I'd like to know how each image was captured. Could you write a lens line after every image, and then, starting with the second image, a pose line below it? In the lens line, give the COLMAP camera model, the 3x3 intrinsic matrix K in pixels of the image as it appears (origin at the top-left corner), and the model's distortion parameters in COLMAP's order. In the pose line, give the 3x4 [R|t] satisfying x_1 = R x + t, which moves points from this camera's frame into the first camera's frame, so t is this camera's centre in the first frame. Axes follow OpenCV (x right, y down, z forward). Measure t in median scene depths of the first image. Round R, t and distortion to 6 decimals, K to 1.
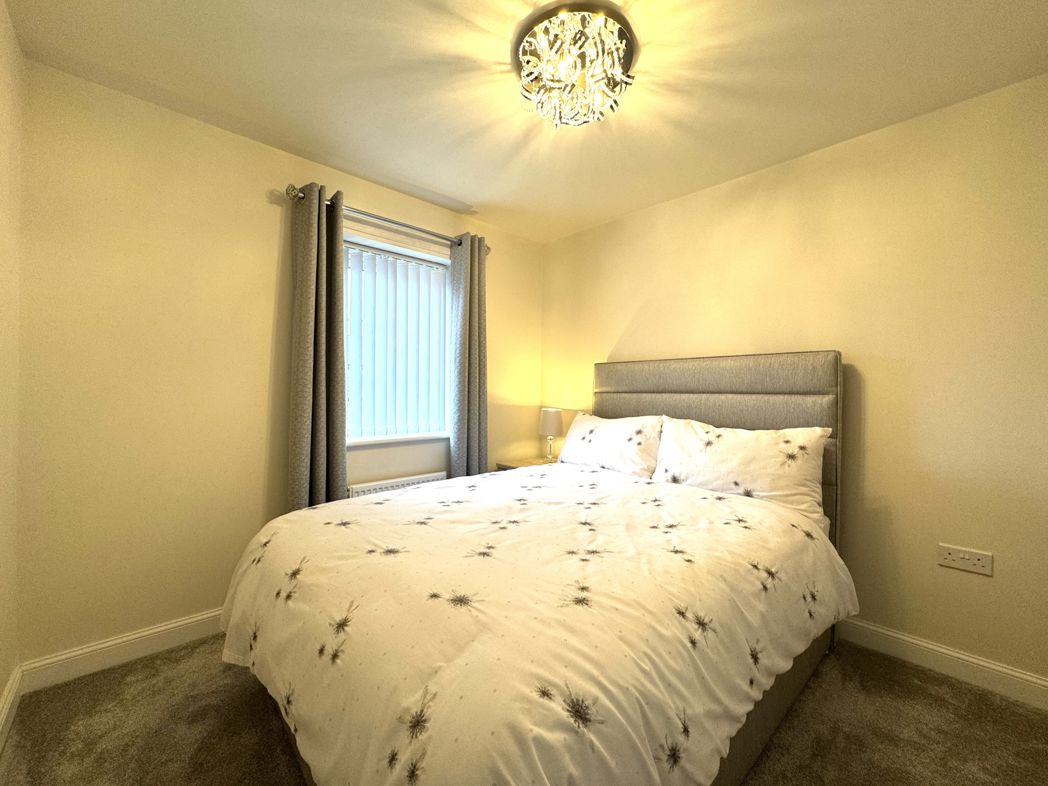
lens RADIAL K [[419.9, 0, 522.4], [0, 419.9, 391.3], [0, 0, 1]] dist [-0.001395, -0.000100]
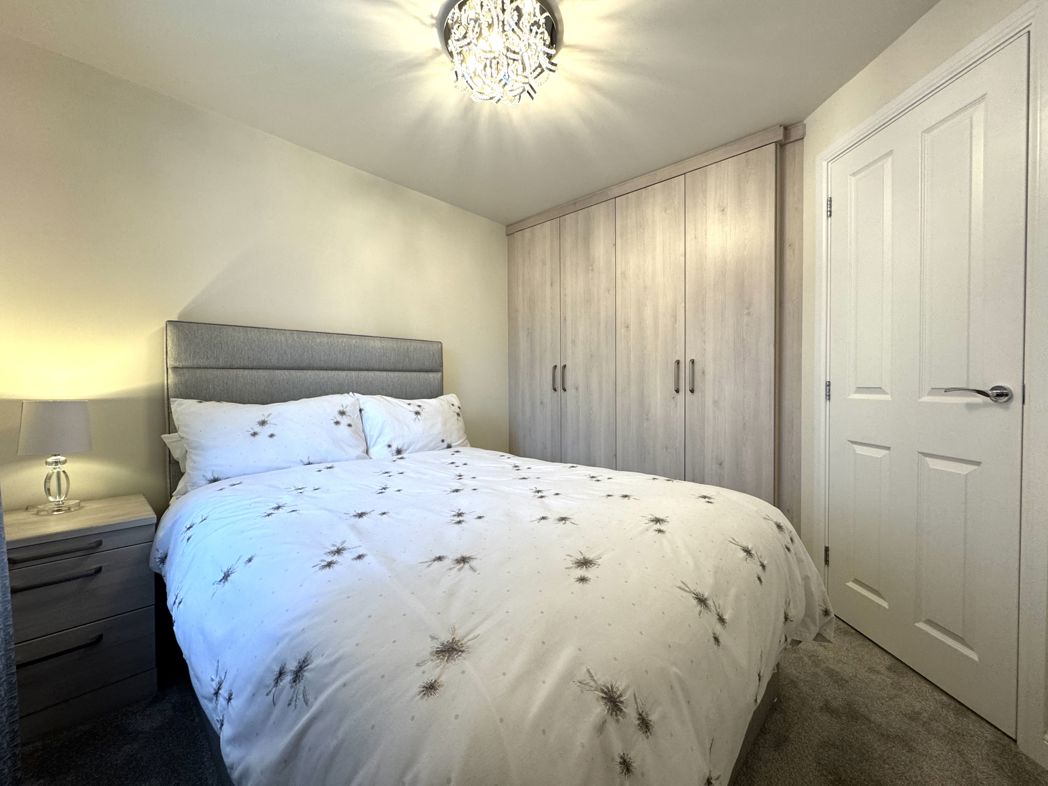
lens RADIAL K [[419.9, 0, 522.4], [0, 419.9, 391.3], [0, 0, 1]] dist [-0.001395, -0.000100]
pose [[-0.067001, -0.028620, 0.997342, -0.626737], [0.003407, 0.999576, 0.028913, 0.028152], [-0.997747, 0.005335, -0.066875, 0.689519]]
